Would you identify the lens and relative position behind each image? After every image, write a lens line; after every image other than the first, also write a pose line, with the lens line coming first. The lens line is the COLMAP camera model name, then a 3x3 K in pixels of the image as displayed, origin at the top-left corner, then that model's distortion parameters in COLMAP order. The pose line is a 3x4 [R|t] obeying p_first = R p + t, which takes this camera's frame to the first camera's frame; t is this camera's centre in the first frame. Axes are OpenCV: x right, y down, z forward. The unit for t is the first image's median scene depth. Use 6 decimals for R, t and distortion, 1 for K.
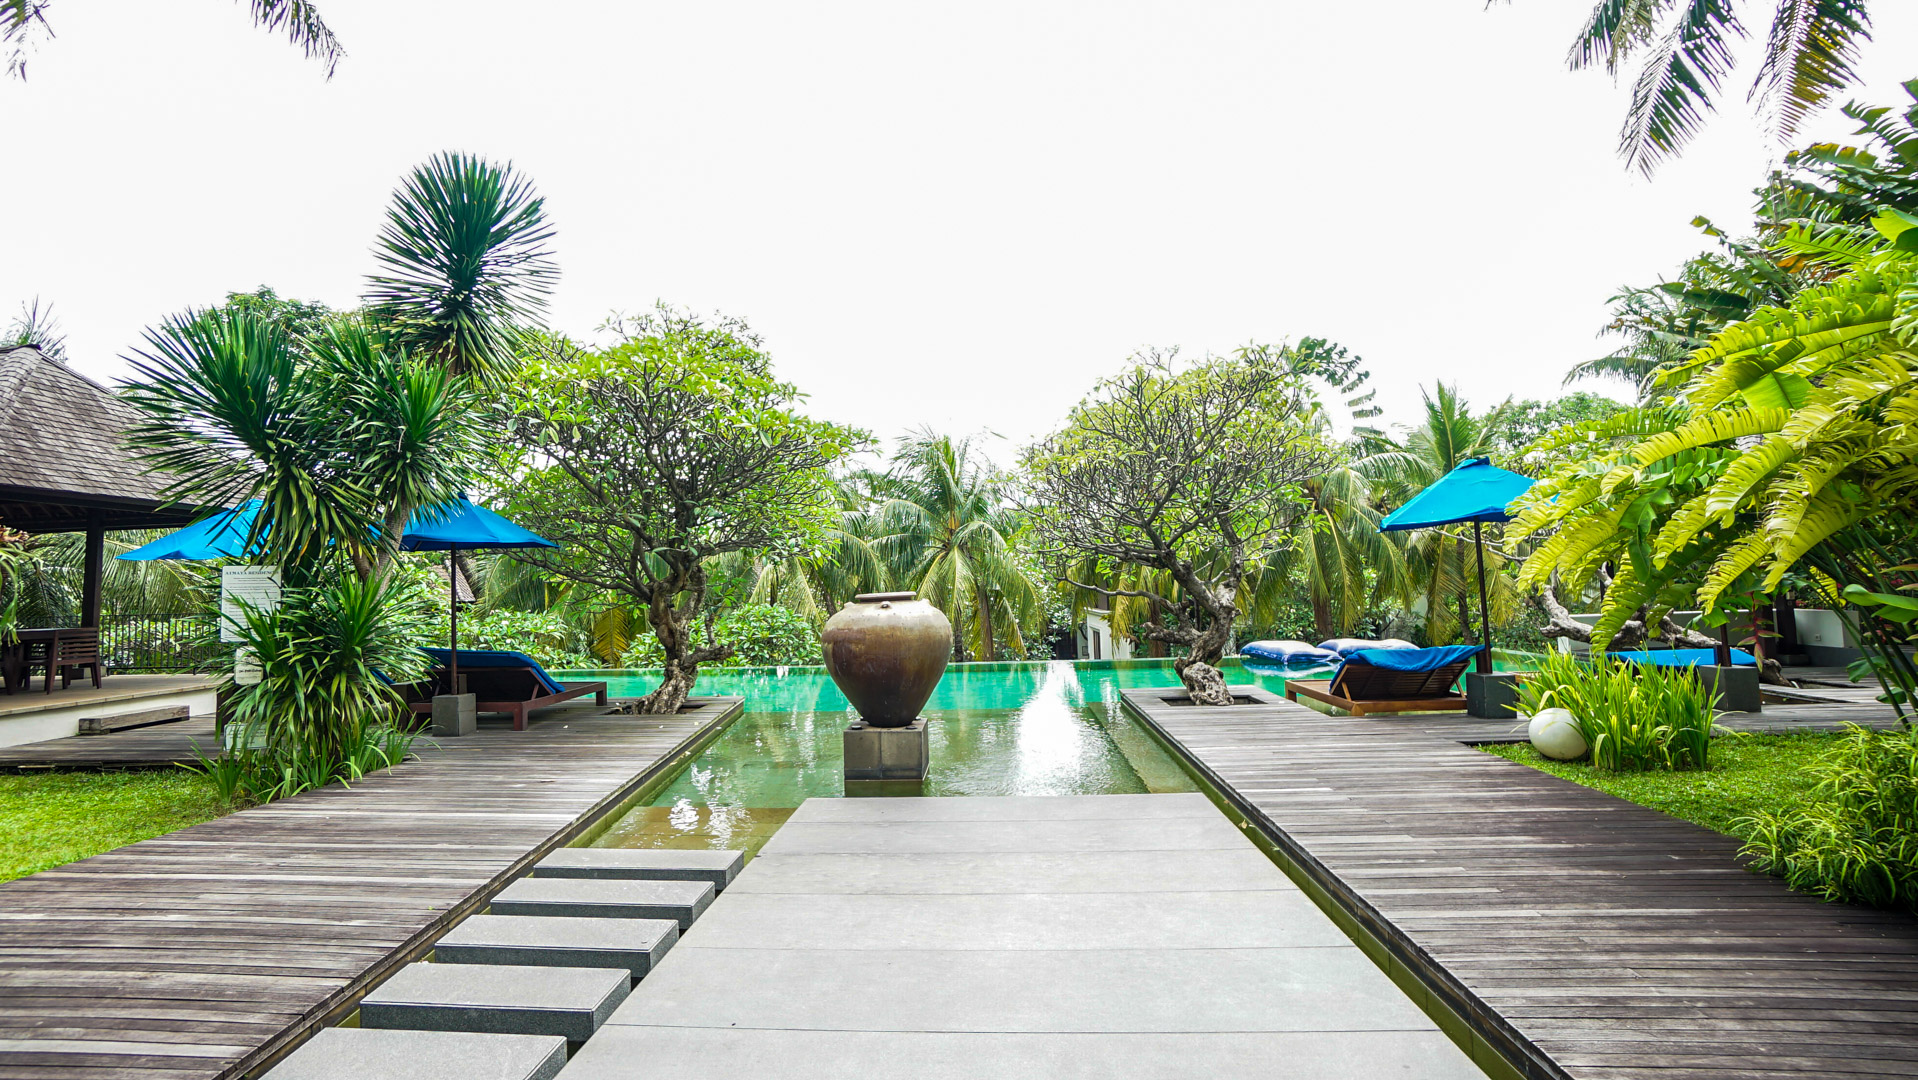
lens RADIAL K [[923.1, 0, 952.3], [0, 923.1, 536.2], [0, 0, 1]] dist [-0.002284, -0.000189]
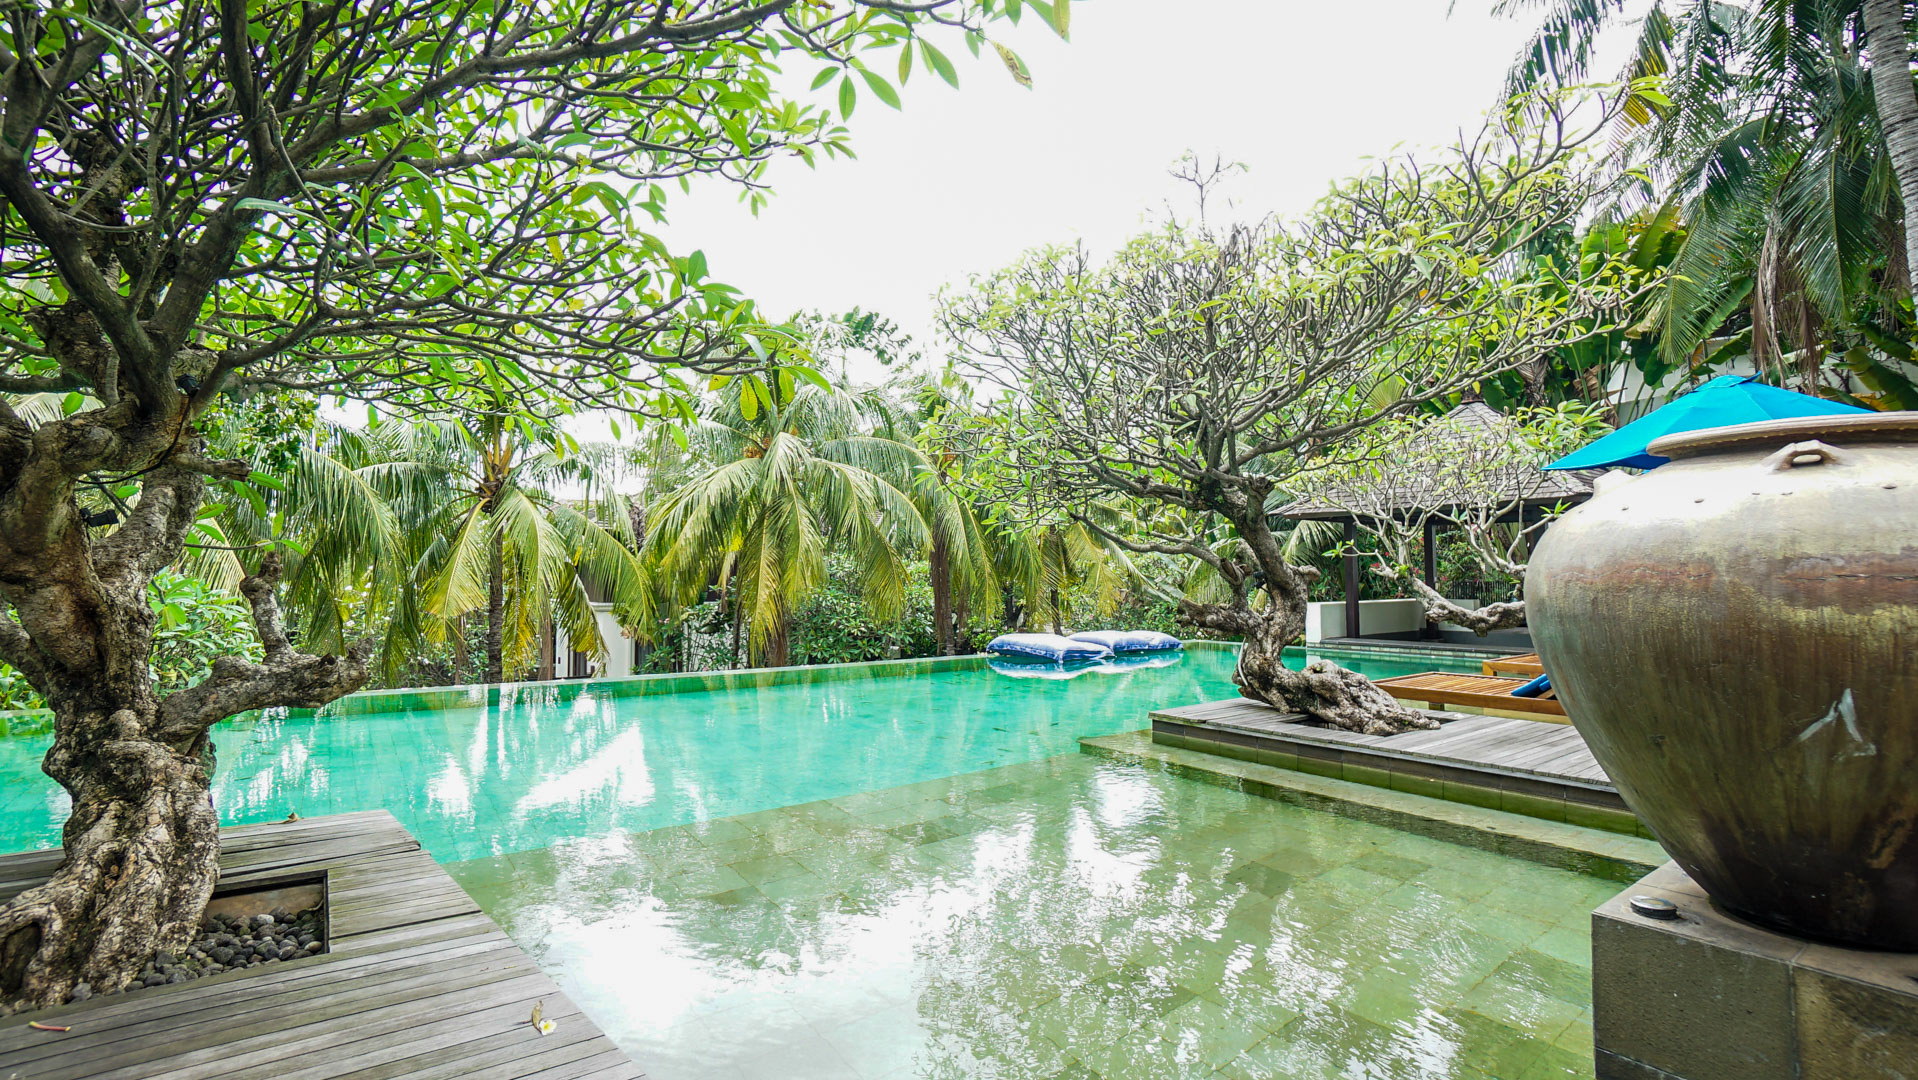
lens RADIAL K [[923.1, 0, 952.3], [0, 923.1, 536.2], [0, 0, 1]] dist [-0.002284, -0.000189]
pose [[0.779830, 0.048889, 0.624079, -0.192938], [-0.044573, 0.998752, -0.022544, 0.053040], [-0.624402, -0.010236, 0.781036, 0.438508]]
